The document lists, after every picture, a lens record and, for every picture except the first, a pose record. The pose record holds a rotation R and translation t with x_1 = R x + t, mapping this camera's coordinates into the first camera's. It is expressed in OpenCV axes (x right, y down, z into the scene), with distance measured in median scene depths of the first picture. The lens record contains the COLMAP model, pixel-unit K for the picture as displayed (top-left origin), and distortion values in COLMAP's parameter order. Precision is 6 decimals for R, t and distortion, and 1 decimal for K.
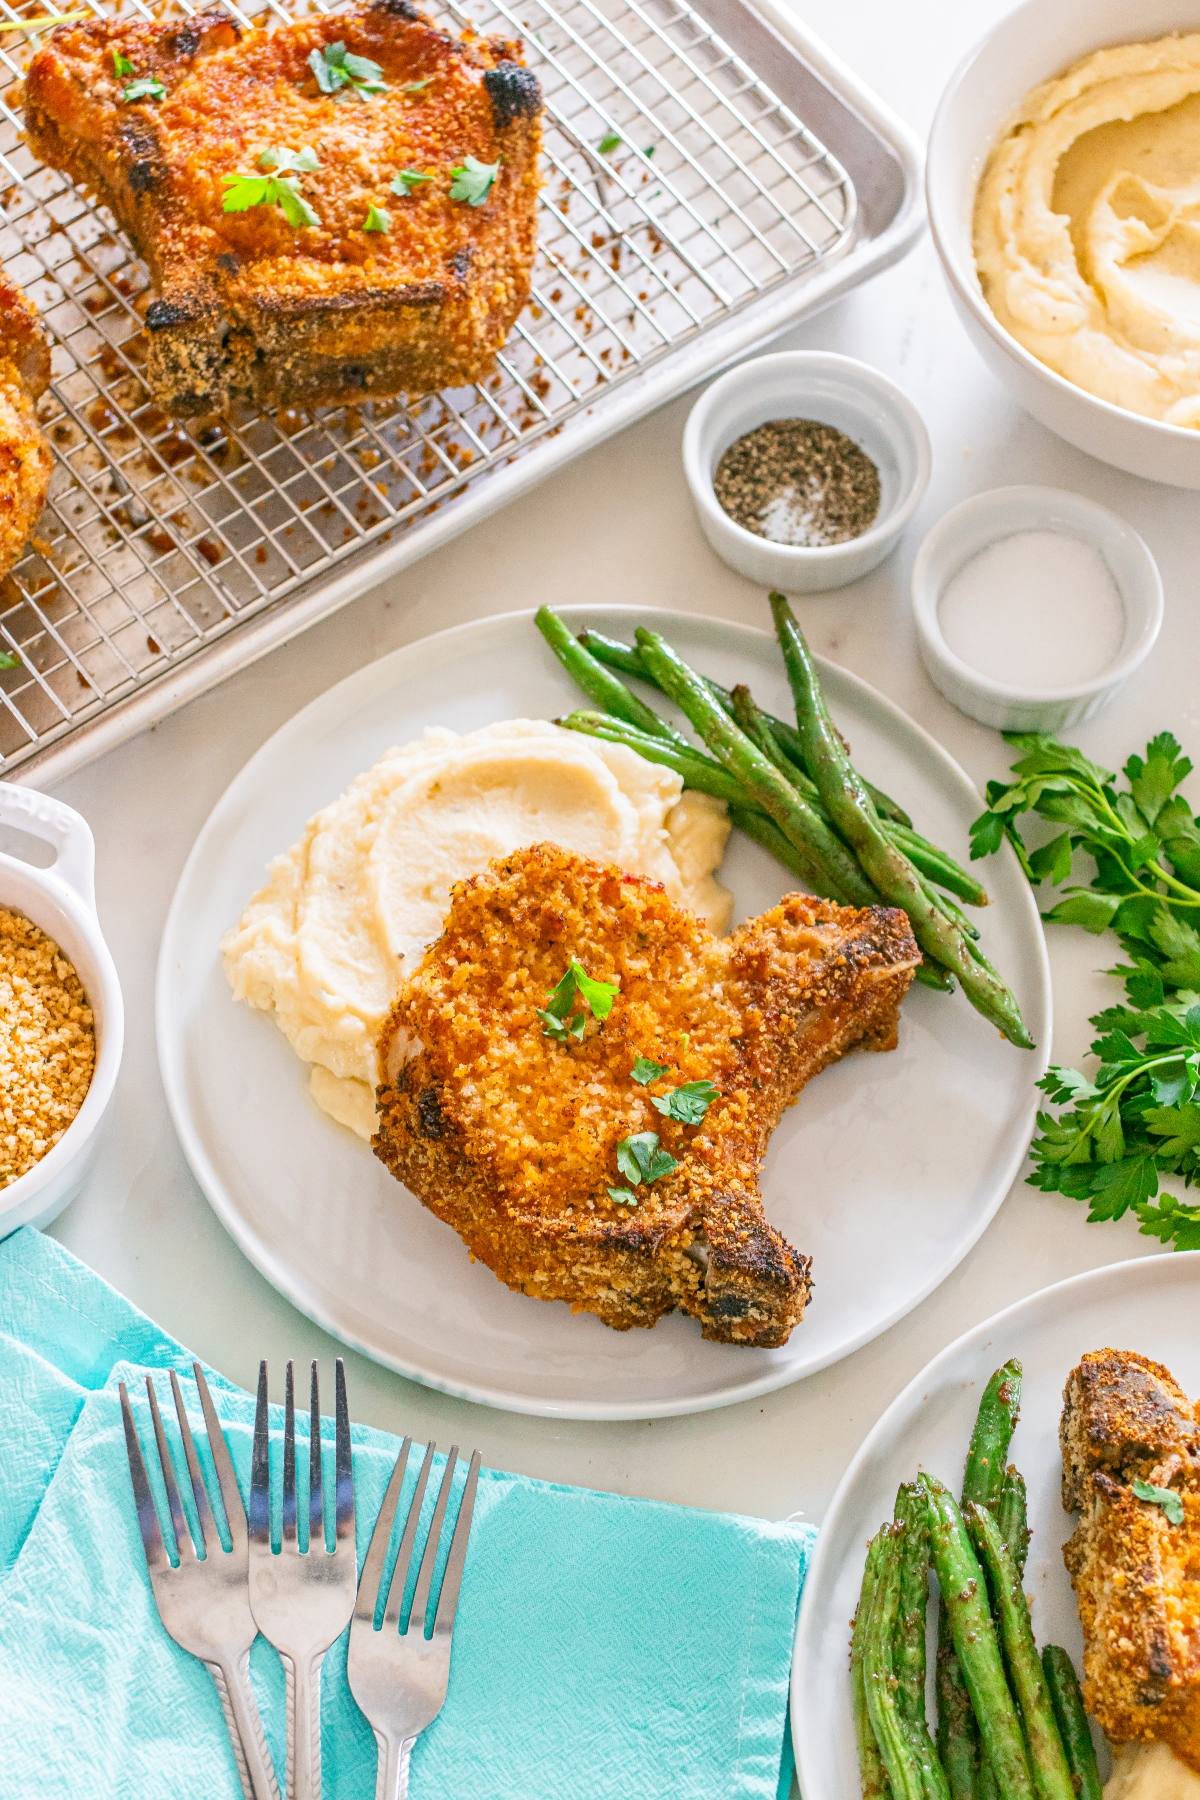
lens RADIAL K [[3864.5, 0, 600.0], [0, 3864.5, 900.0], [0, 0, 1]] dist [-0.032798, -0.070353]
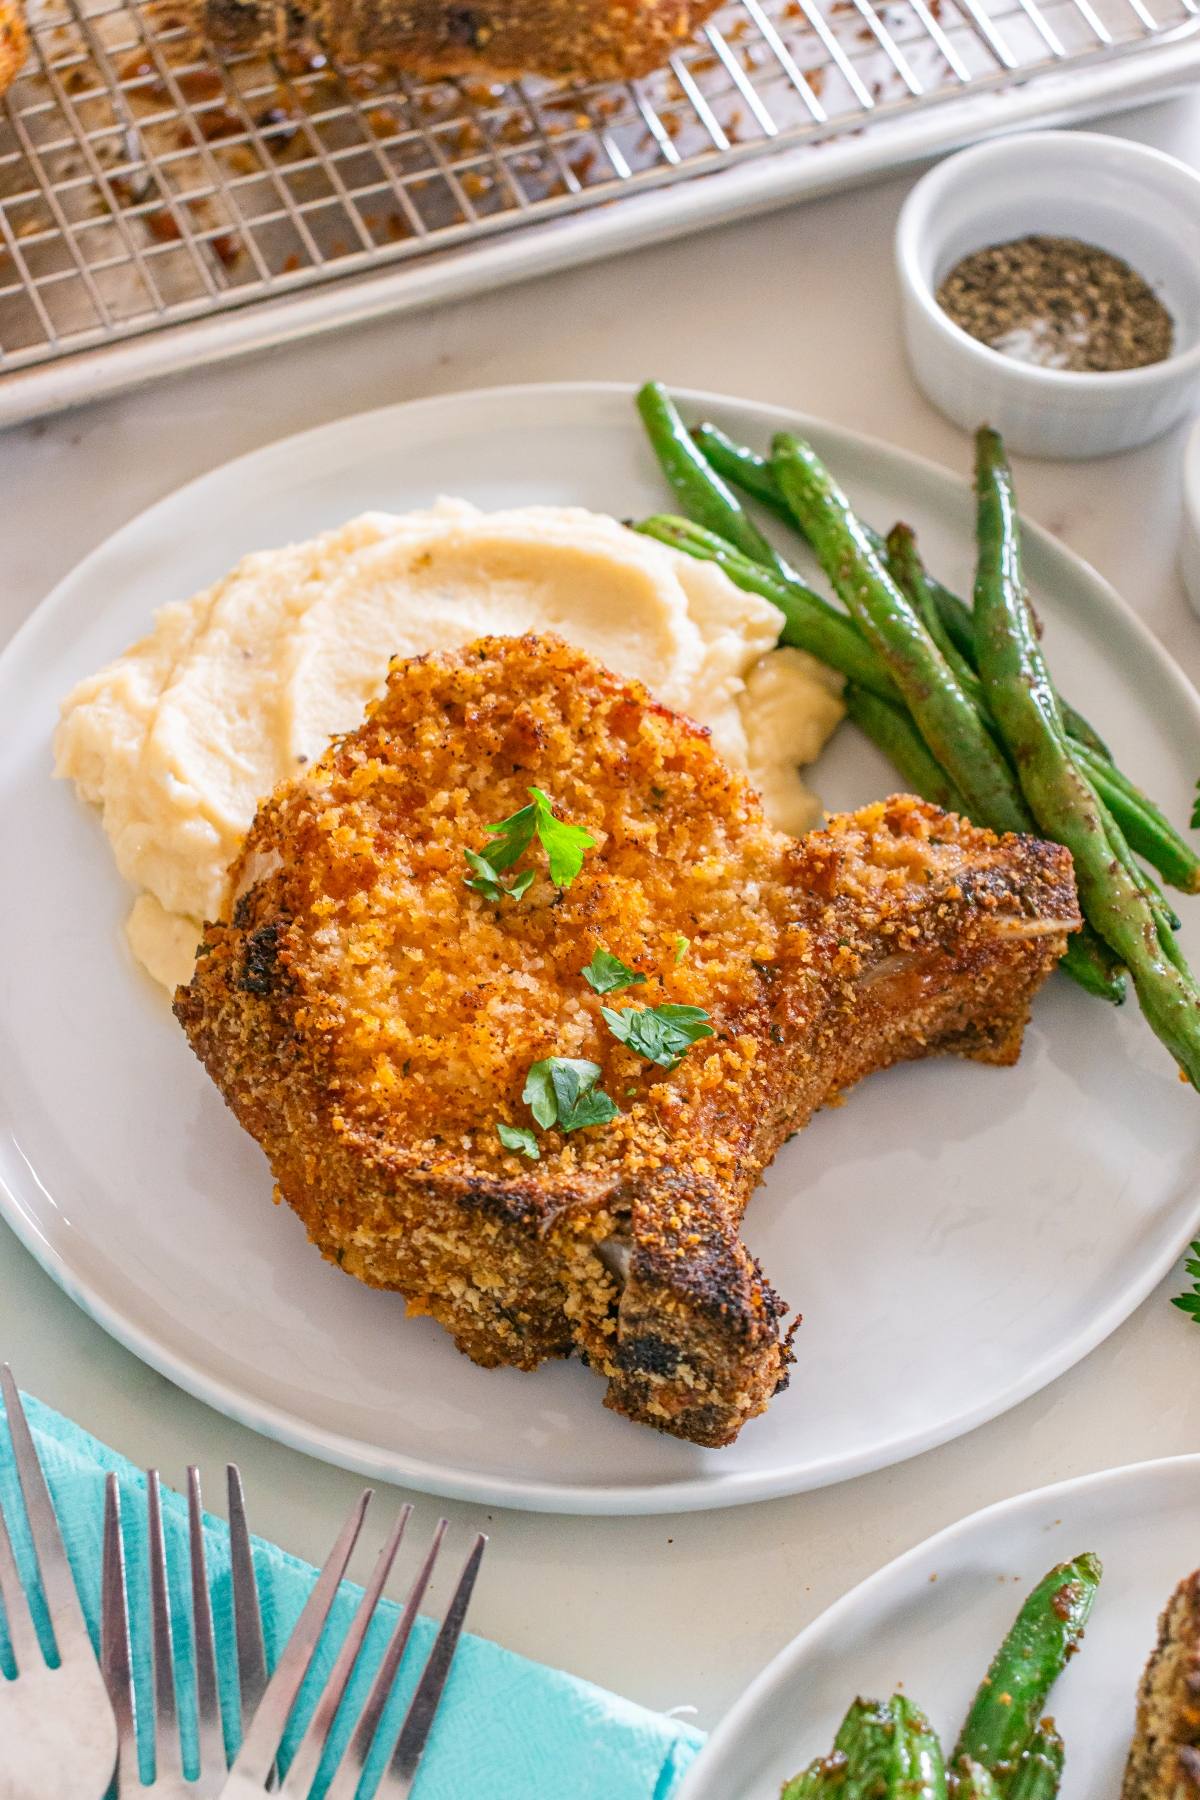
lens RADIAL K [[3611.4, 0, 307.6], [0, 3611.4, 897.0], [0, 0, 1]] dist [0.016183, -0.158159]
pose [[0.963523, 0.208213, -0.168140, 0.061620], [-0.223458, 0.971643, -0.077307, 0.089049], [0.147276, 0.112059, 0.982727, 0.404899]]
